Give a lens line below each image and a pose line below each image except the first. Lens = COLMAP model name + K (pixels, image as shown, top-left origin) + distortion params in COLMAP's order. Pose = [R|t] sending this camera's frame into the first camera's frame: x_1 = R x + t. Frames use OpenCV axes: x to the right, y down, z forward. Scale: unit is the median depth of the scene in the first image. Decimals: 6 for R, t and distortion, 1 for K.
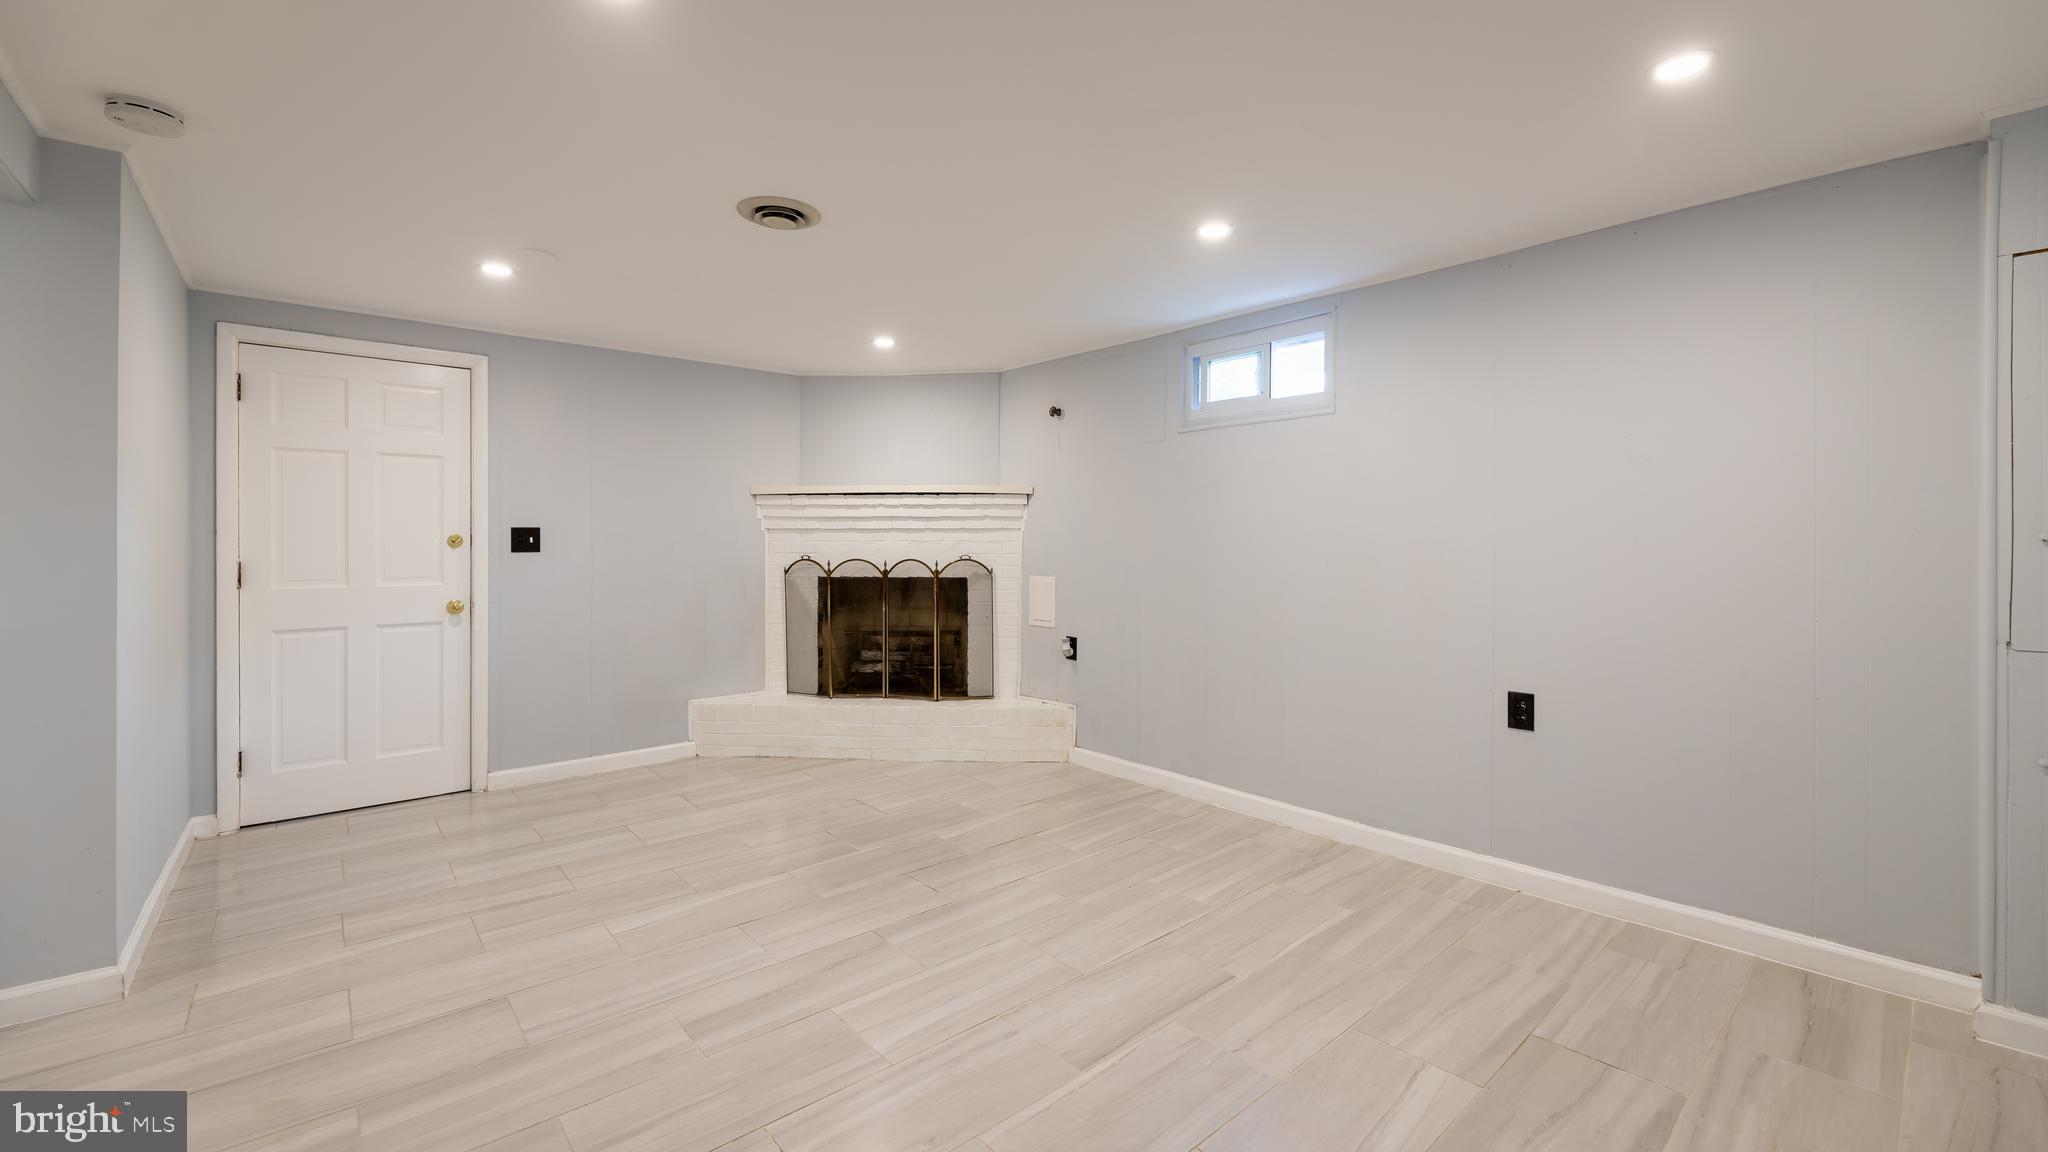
lens RADIAL K [[827.9, 0, 1021.4], [0, 827.9, 556.9], [0, 0, 1]] dist [-0.004596, -0.000122]
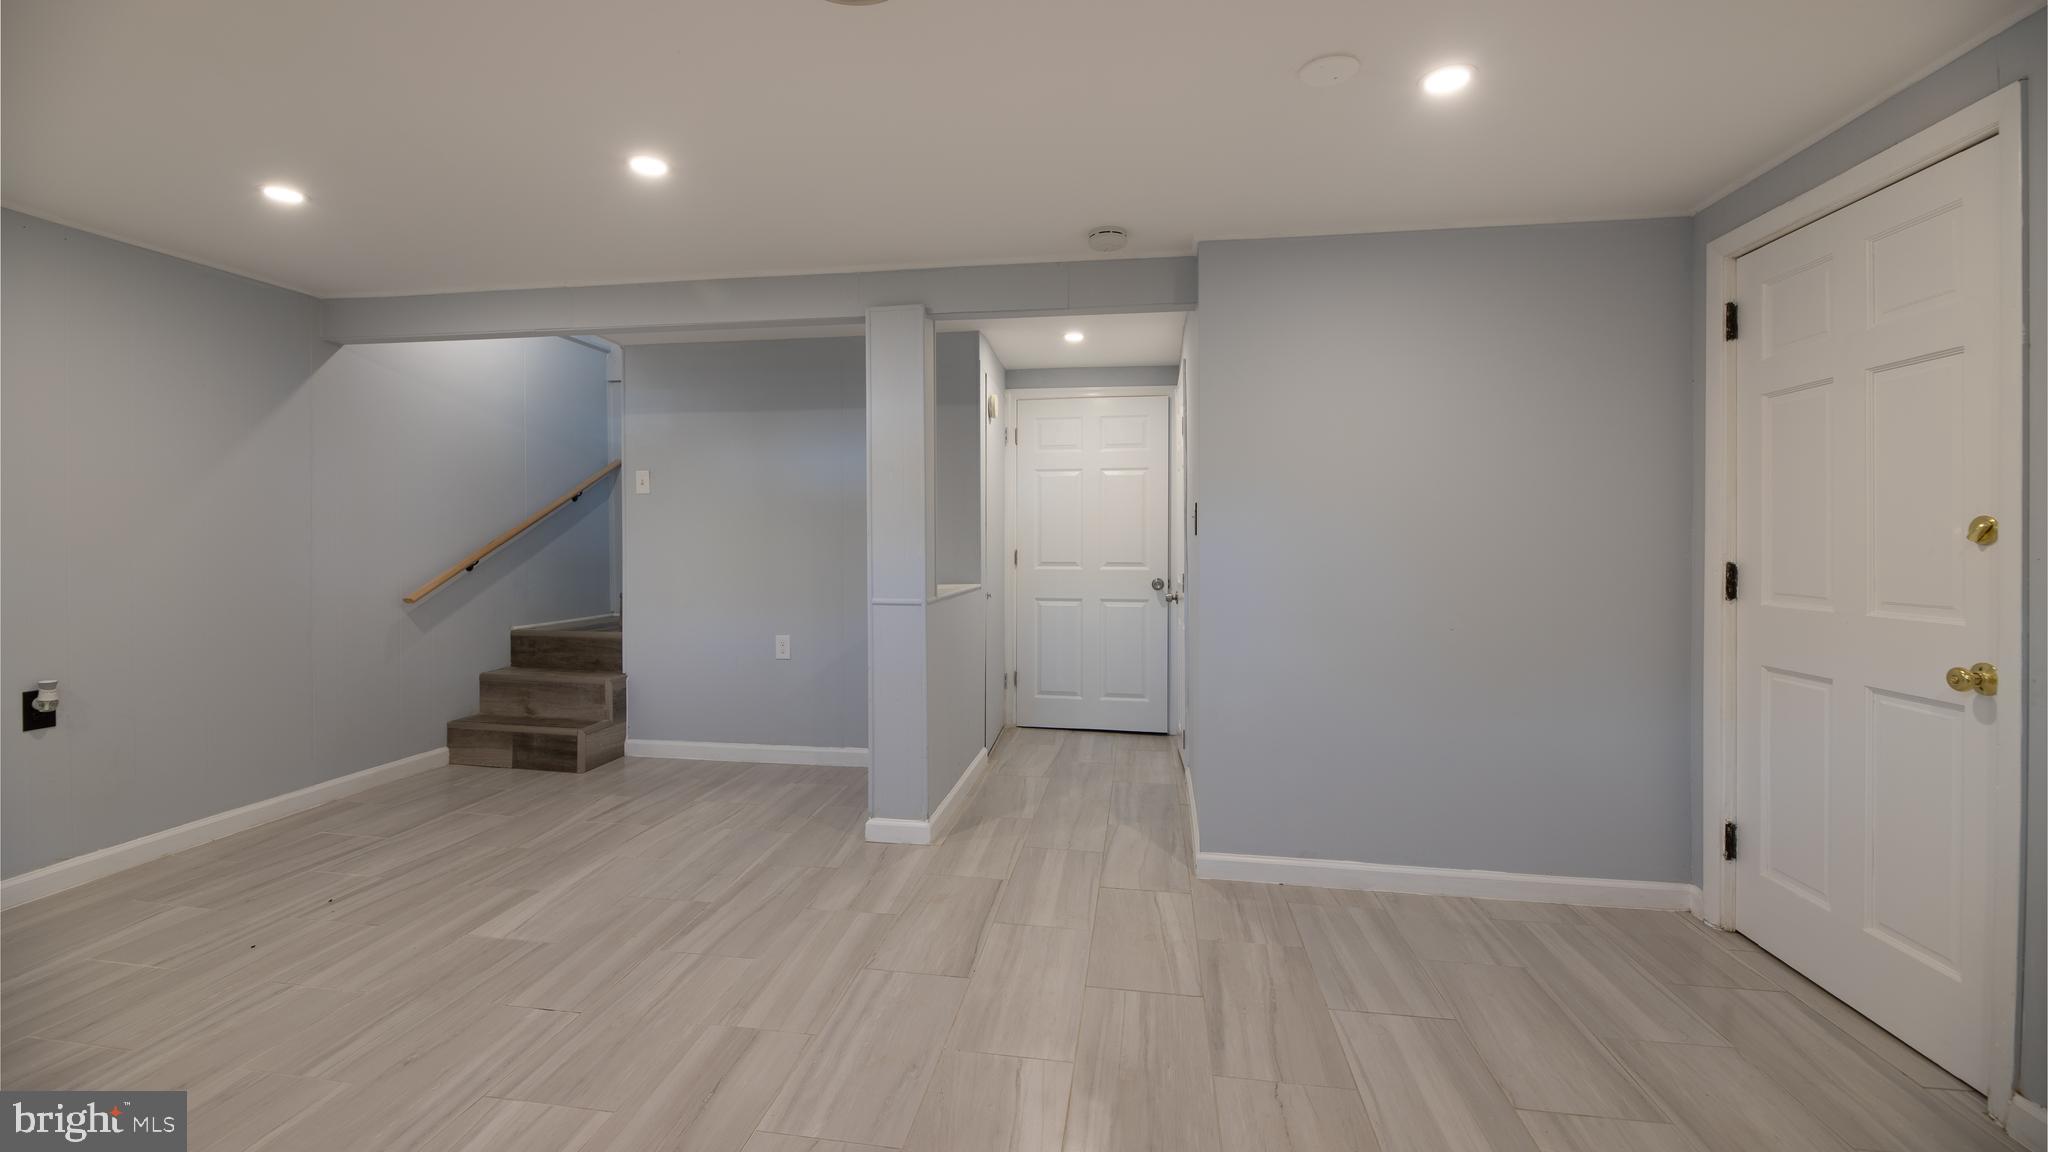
lens RADIAL K [[827.9, 0, 1033.0], [0, 827.9, 555.9], [0, 0, 1]] dist [-0.004596, -0.000122]
pose [[-0.755089, 0.009377, -0.655555, -0.014833], [-0.013025, 0.999486, 0.029299, -0.017583], [0.655493, 0.030662, -0.754579, 1.493148]]
